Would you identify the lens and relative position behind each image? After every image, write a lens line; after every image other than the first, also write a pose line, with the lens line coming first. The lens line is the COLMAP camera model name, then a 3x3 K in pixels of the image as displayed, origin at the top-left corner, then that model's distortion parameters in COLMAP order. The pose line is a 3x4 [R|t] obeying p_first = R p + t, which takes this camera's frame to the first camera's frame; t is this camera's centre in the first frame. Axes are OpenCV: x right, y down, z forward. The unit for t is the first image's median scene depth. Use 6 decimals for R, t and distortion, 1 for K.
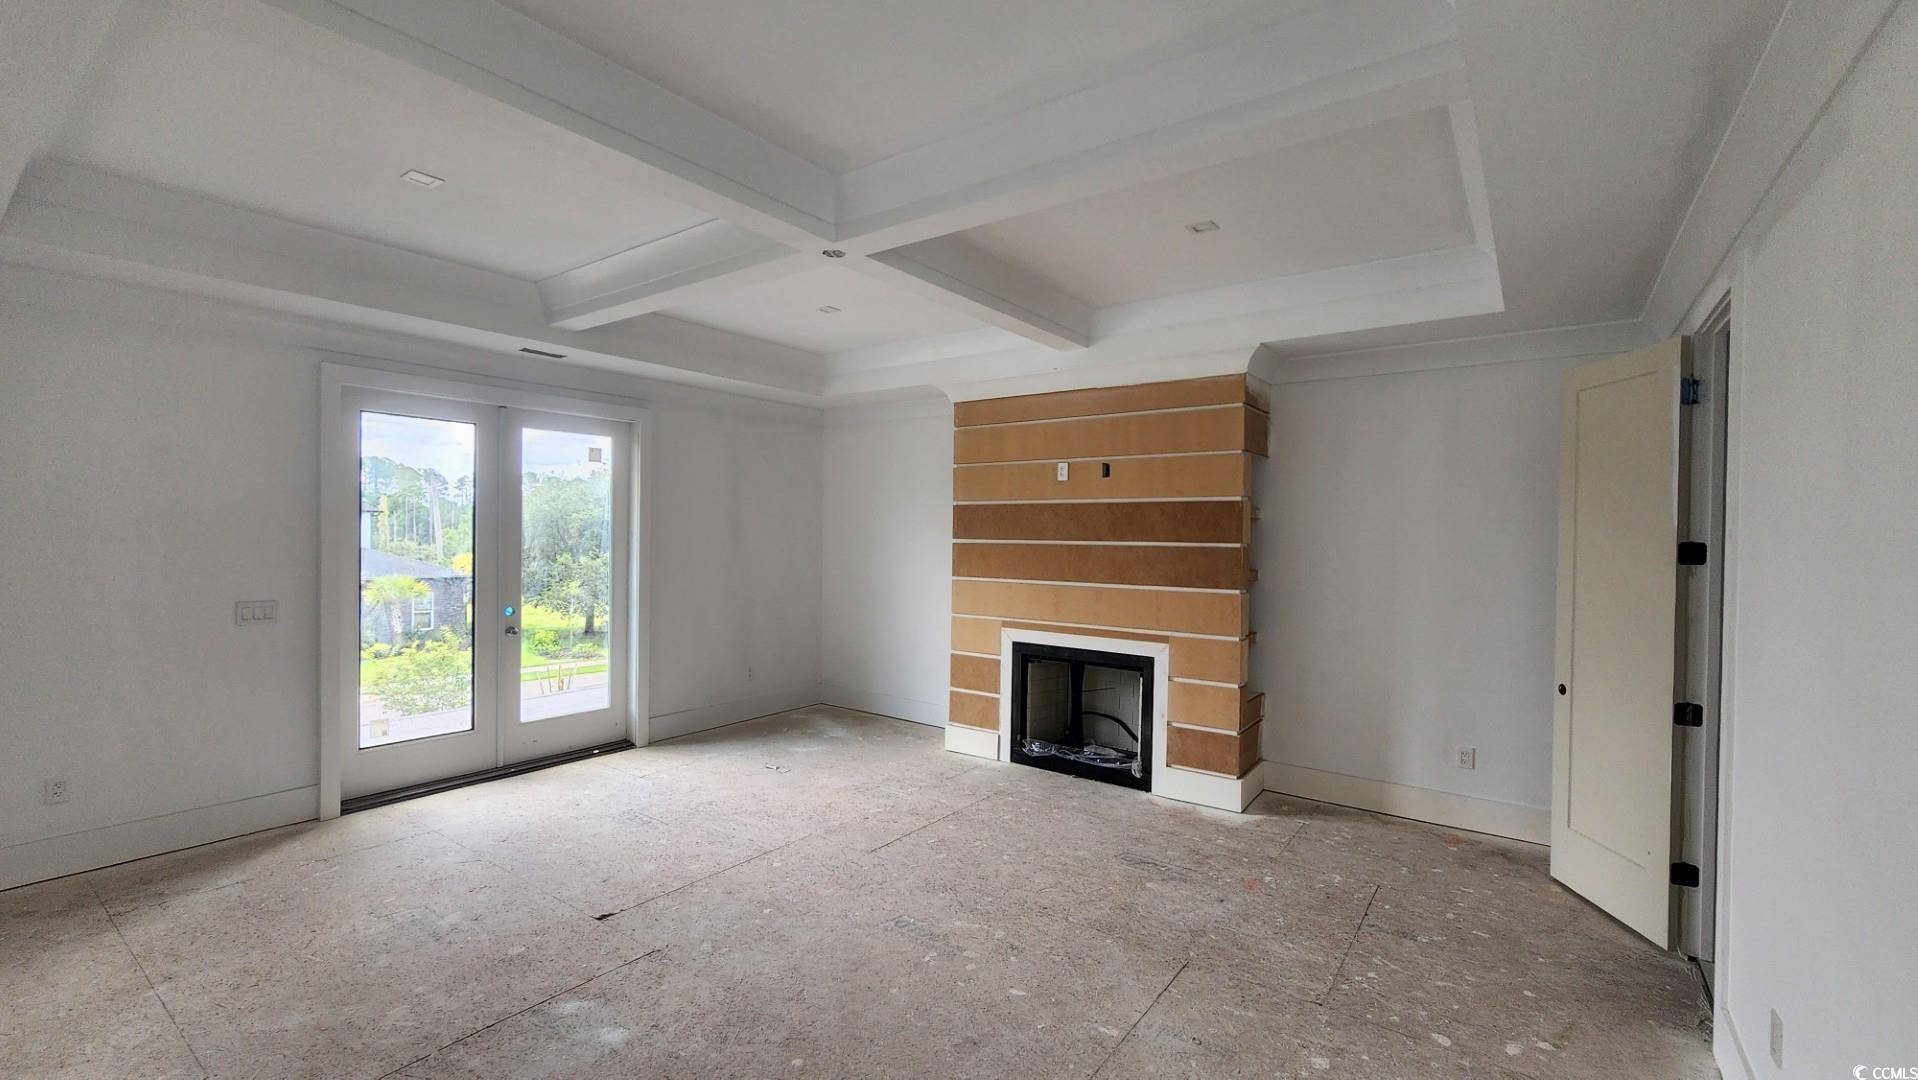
lens RADIAL K [[786.8, 0, 959.0], [0, 786.8, 540.0], [0, 0, 1]] dist [-0.000521, -0.000078]
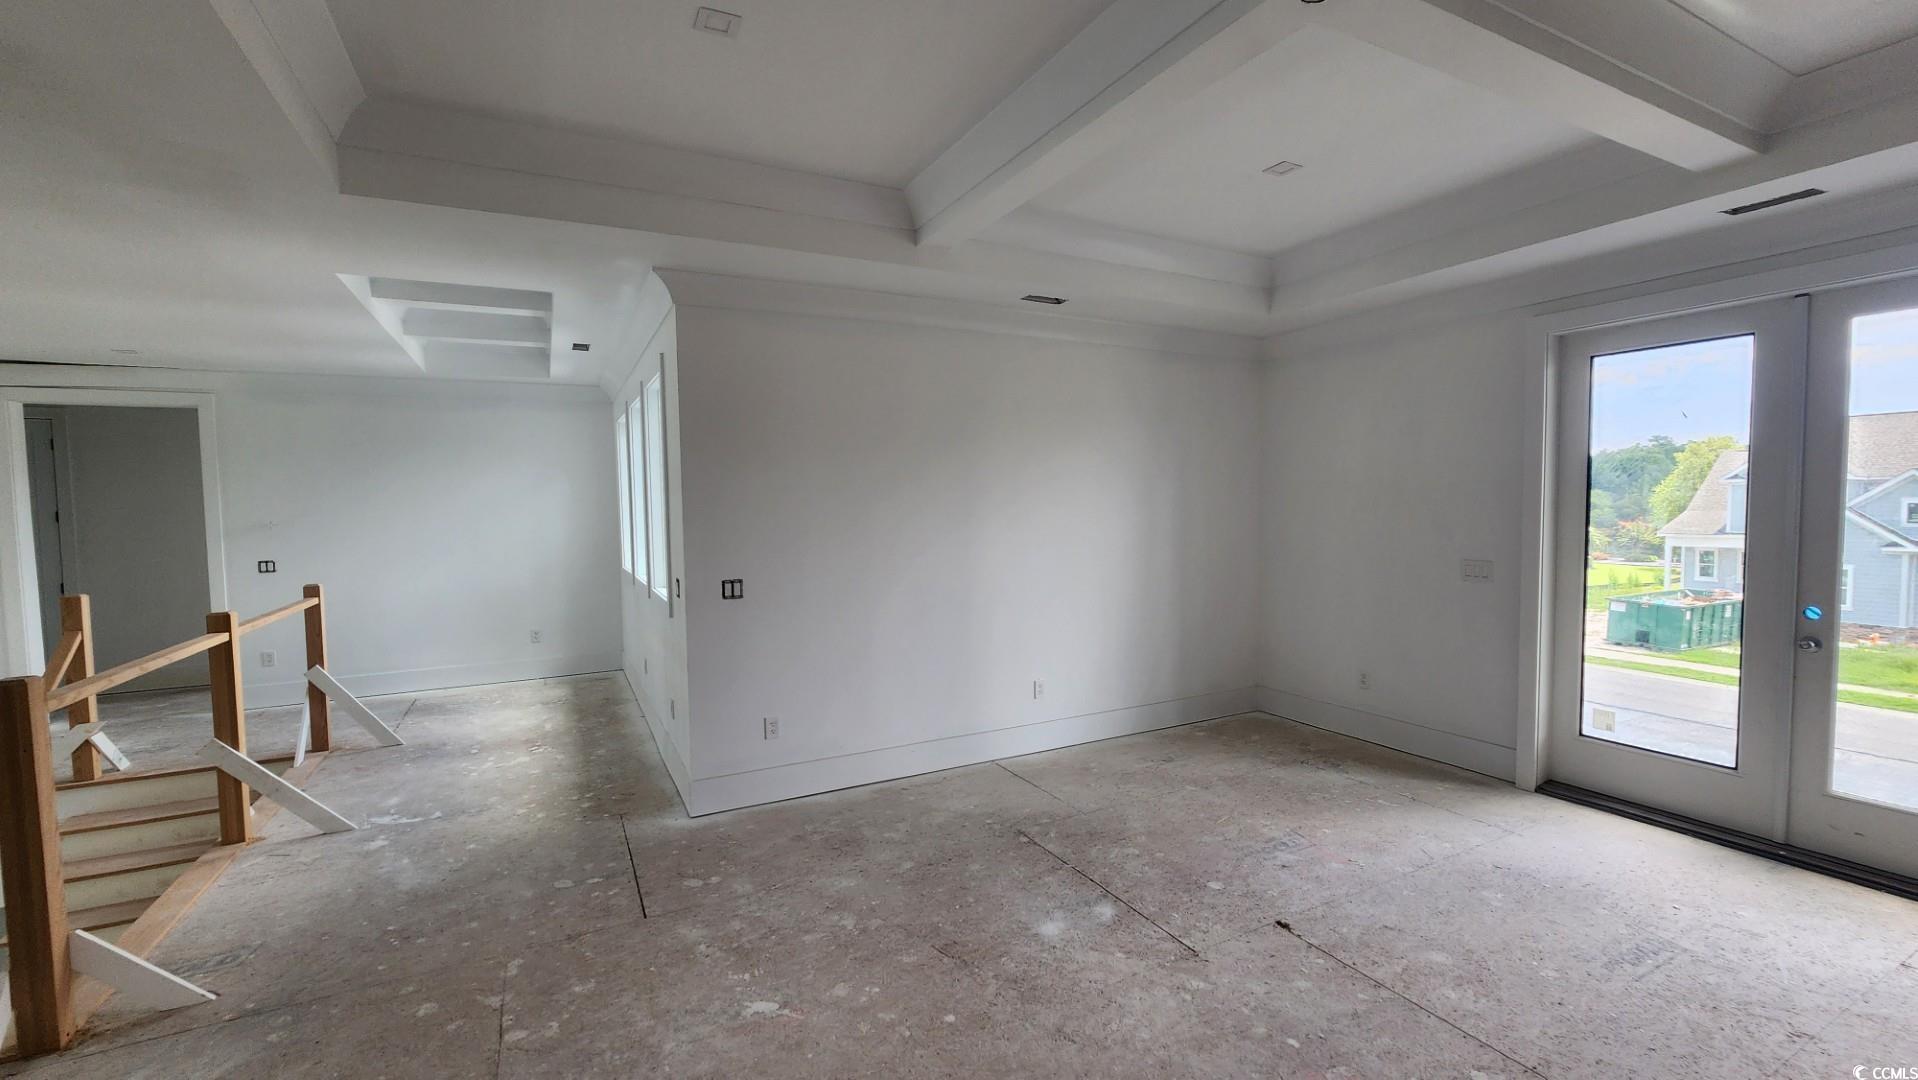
lens RADIAL K [[786.8, 0, 959.0], [0, 786.8, 540.0], [0, 0, 1]] dist [-0.000521, -0.000078]
pose [[-0.439723, 0.040236, -0.897232, 0.391725], [0.005314, 0.999095, 0.042200, 0.000546], [0.898118, 0.013788, -0.439539, 0.834198]]
